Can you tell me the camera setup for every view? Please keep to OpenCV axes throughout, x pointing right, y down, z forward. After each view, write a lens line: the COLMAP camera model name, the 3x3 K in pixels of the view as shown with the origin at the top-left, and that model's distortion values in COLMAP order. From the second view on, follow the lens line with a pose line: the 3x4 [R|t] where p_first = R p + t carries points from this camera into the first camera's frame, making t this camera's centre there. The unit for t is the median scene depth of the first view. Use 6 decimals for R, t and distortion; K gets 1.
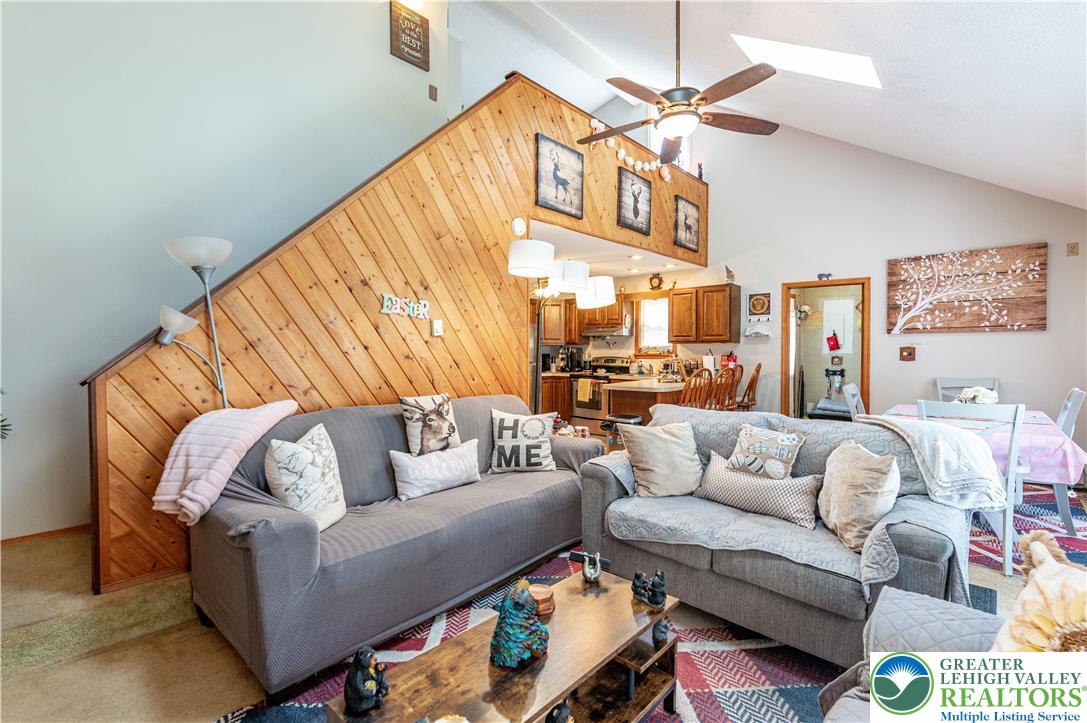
lens RADIAL K [[467.4, 0, 548.2], [0, 467.4, 361.2], [0, 0, 1]] dist [0.002650, -0.000297]
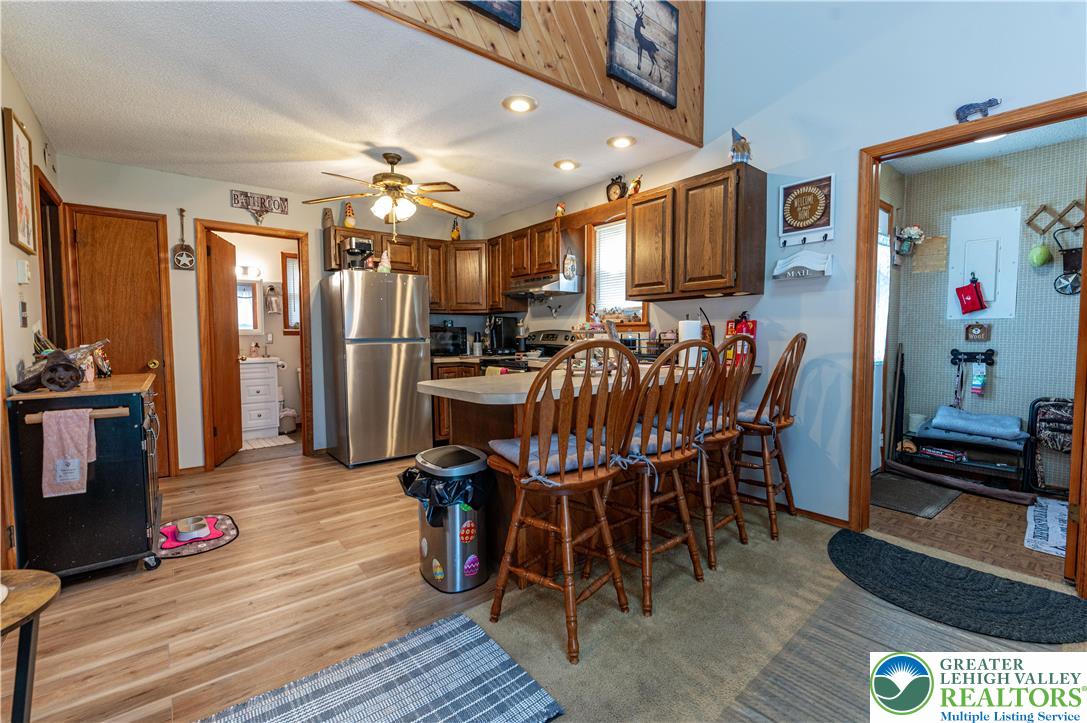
lens RADIAL K [[467.4, 0, 548.2], [0, 467.4, 361.2], [0, 0, 1]] dist [0.002650, -0.000297]
pose [[0.990528, 0.002947, -0.137279, 0.229928], [0.001162, 0.999554, 0.029842, 0.013787], [0.137306, -0.029719, 0.990083, 0.440684]]
